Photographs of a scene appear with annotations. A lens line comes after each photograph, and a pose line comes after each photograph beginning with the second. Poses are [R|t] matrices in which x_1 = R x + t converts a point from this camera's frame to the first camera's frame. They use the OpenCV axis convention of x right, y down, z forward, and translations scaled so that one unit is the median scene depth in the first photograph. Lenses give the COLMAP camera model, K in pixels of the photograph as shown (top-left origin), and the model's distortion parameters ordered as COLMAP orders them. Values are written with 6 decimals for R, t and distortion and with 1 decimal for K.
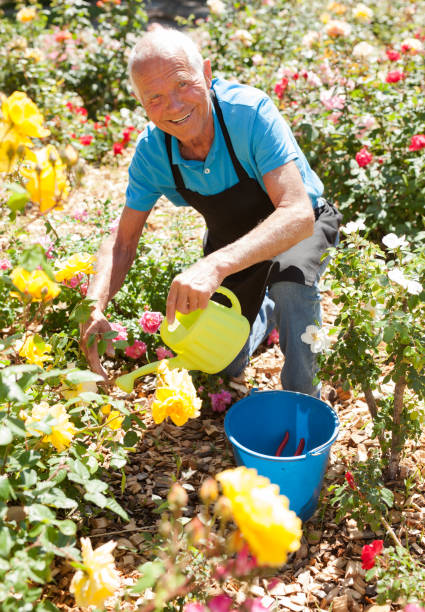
lens RADIAL K [[893.5, 0, 216.6], [0, 893.5, 293.9], [0, 0, 1]] dist [-0.001769, -0.022688]
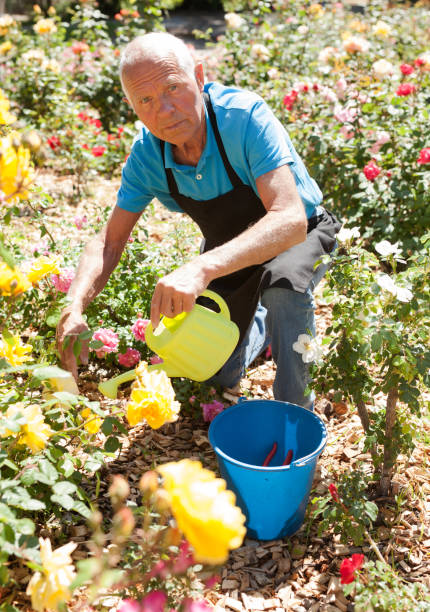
lens RADIAL K [[902.9, 0, 218.3], [0, 902.9, 289.8], [0, 0, 1]] dist [-0.005067, -0.011919]
pose [[0.999481, 0.023233, -0.022302, 0.026477], [-0.023844, 0.999336, -0.027552, 0.012394], [0.021647, 0.028070, 0.999372, 0.009150]]
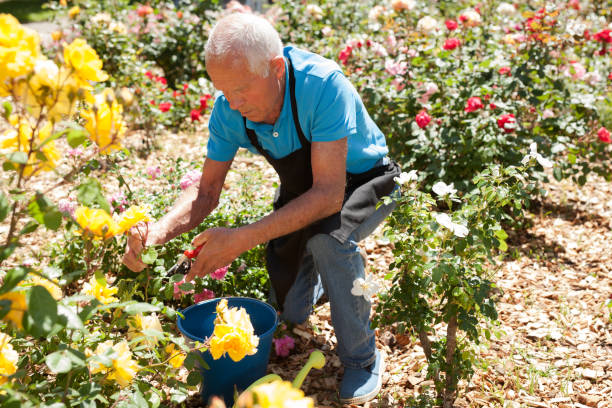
lens RADIAL K [[857.4, 0, 306.0], [0, 857.4, 204.0], [0, 0, 1]] dist [-0.009144, 0.053539]
pose [[0.999926, -0.002928, 0.011778, 0.016588], [0.003685, 0.997891, -0.064811, 0.017017], [-0.011563, 0.064849, 0.997828, -0.009312]]
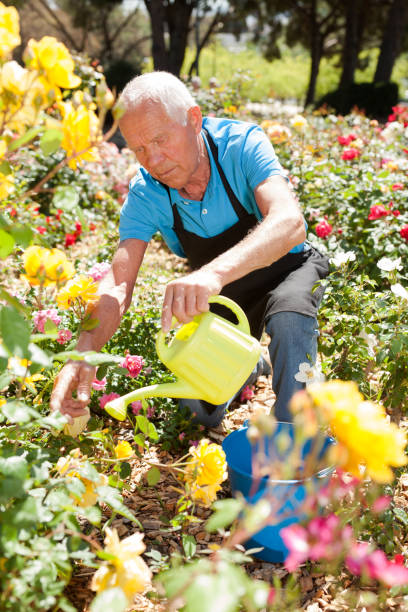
lens RADIAL K [[857.4, 0, 204.5], [0, 857.4, 318.3], [0, 0, 1]] dist [-0.009144, 0.053539]
pose [[0.997553, 0.000213, 0.069919, -0.051963], [0.007558, 0.993808, -0.110852, 0.073822], [-0.069510, 0.111109, 0.991374, 0.052325]]
